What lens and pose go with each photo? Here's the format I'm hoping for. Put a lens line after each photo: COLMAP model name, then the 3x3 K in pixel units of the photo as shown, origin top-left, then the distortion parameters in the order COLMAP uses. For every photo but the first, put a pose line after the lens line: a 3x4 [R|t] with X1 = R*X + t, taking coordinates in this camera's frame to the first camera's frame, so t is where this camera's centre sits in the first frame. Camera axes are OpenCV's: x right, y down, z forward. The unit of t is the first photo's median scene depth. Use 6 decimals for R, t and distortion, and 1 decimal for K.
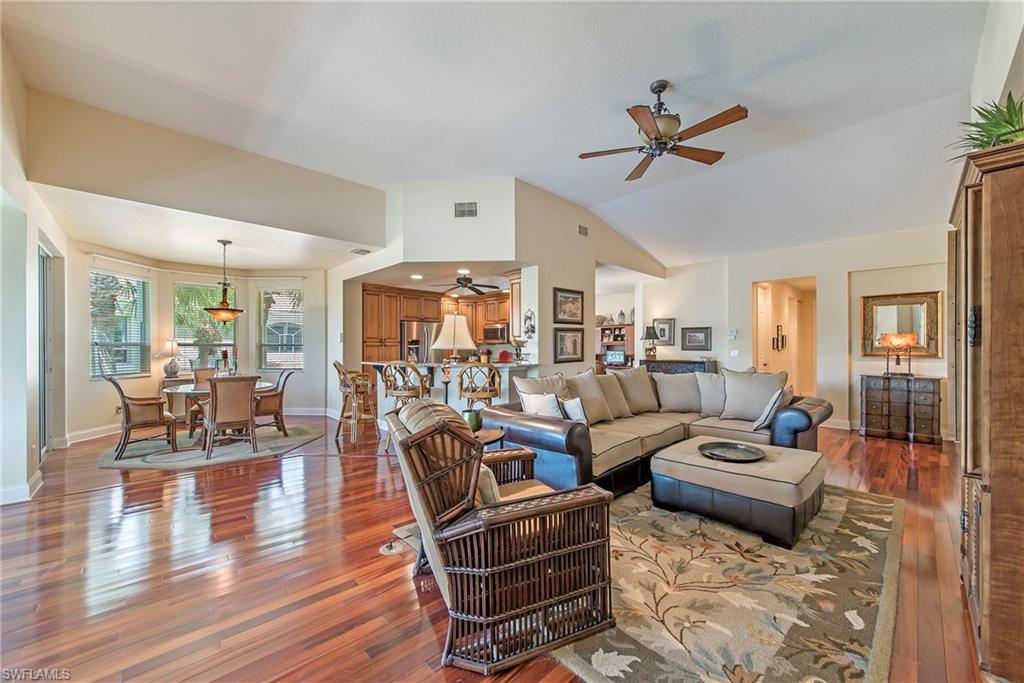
lens RADIAL K [[396.2, 0, 497.1], [0, 396.2, 345.9], [0, 0, 1]] dist [-0.003116, 0.000694]
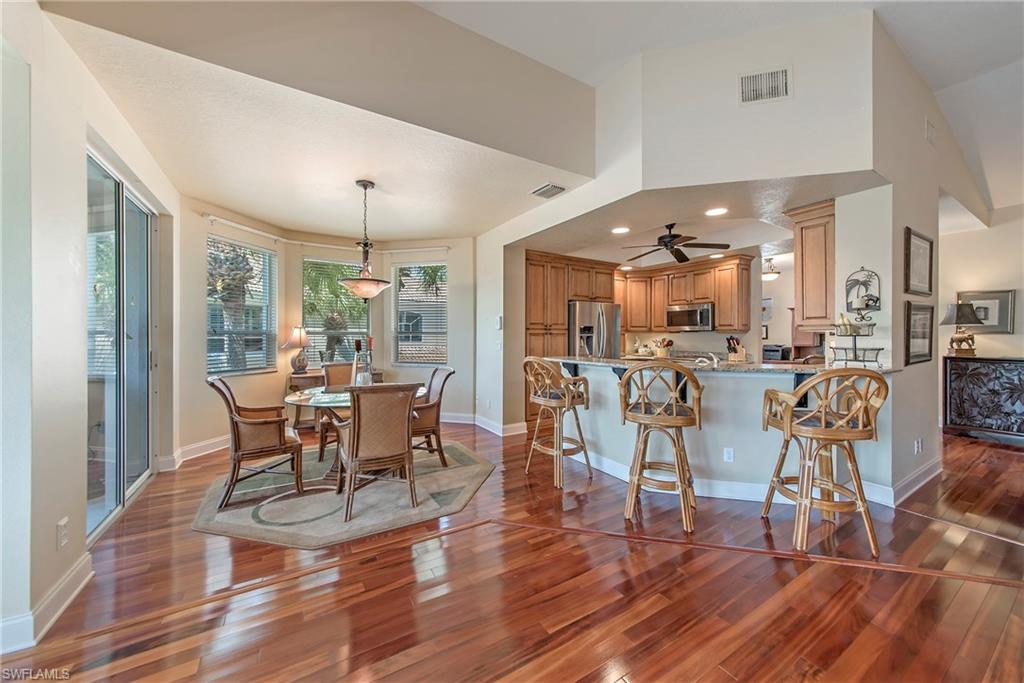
lens RADIAL K [[370.7, 0, 501.6], [0, 370.7, 333.7], [0, 0, 1]] dist [0.002607, 0.001110]
pose [[0.979858, -0.000178, -0.199695, -0.279103], [-0.000557, 0.999993, -0.003622, 0.001761], [0.199694, 0.003660, 0.979851, 0.354019]]
